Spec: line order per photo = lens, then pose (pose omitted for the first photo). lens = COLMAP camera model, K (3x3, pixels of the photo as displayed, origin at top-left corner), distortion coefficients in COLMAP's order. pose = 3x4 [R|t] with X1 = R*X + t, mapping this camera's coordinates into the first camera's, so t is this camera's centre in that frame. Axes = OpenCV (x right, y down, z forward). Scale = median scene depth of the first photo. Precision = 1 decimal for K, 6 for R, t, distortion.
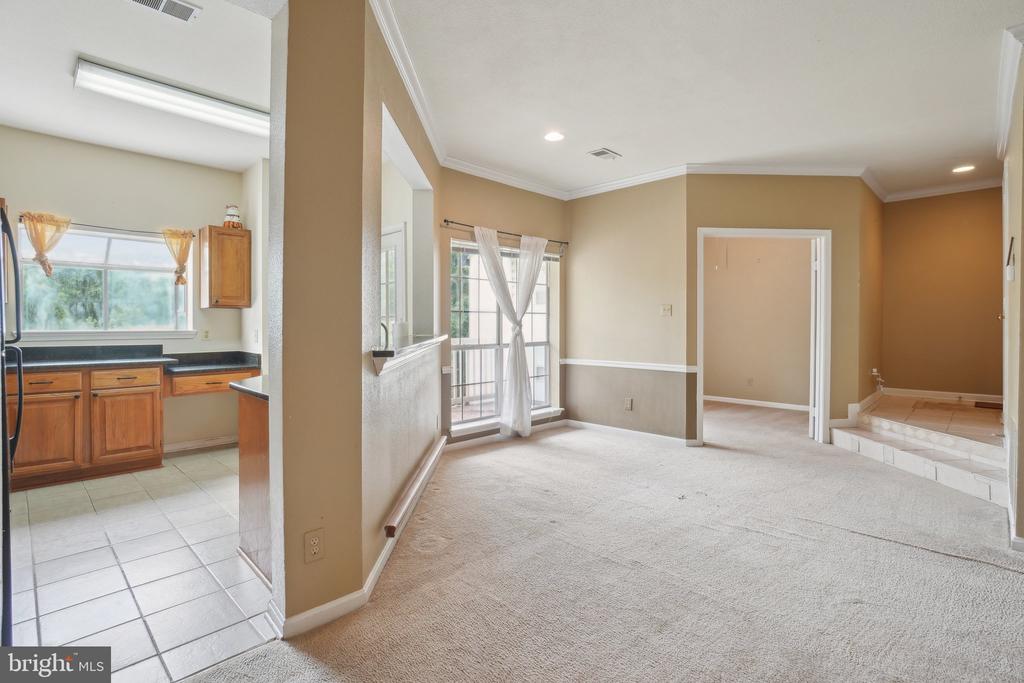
lens RADIAL K [[497.7, 0, 513.9], [0, 497.7, 326.9], [0, 0, 1]] dist [-0.067694, 0.028118]
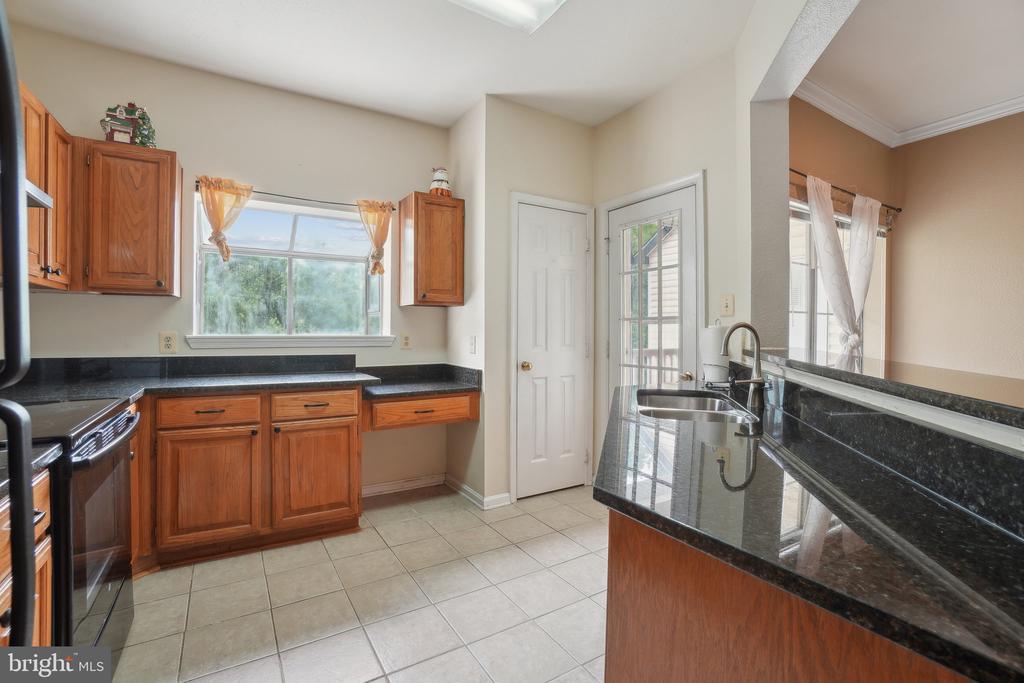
lens RADIAL K [[459.5, 0, 507.6], [0, 459.5, 331.2], [0, 0, 1]] dist [-0.082043, 0.035956]
pose [[0.968355, 0.007696, -0.249456, -0.322767], [-0.008189, 0.999966, -0.000942, -0.000643], [0.249441, 0.002955, 0.968386, 0.376510]]
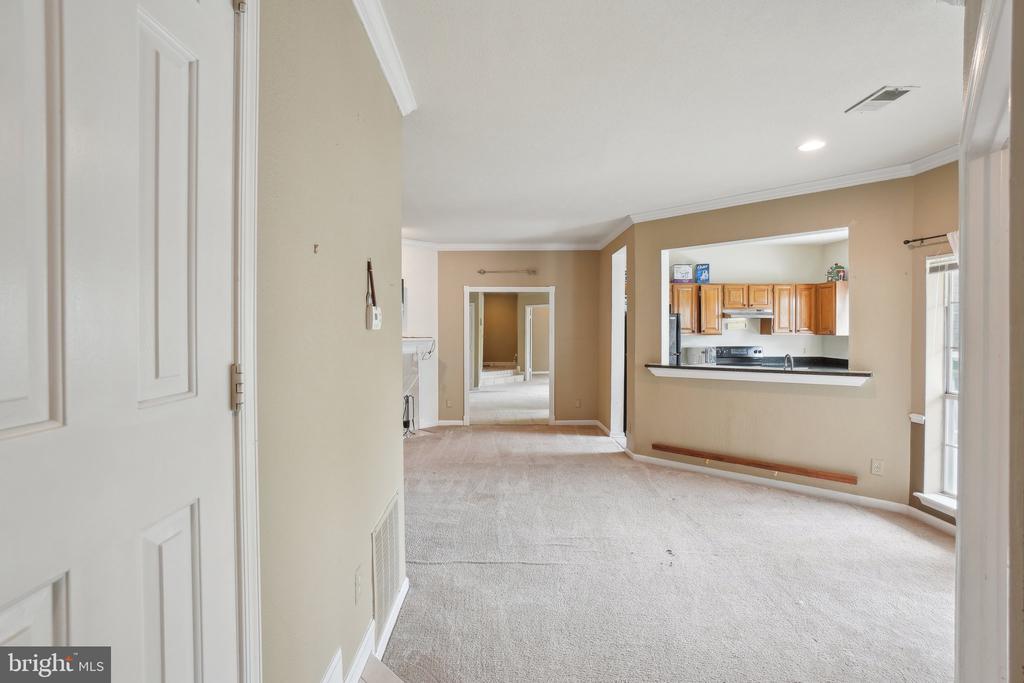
lens RADIAL K [[475.4, 0, 505.8], [0, 475.4, 332.1], [0, 0, 1]] dist [-0.061461, 0.021673]
pose [[-0.709165, 0.007154, -0.705006, 0.914069], [-0.004409, 0.999884, 0.014581, -0.068309], [0.705029, 0.013448, -0.709051, 1.085599]]
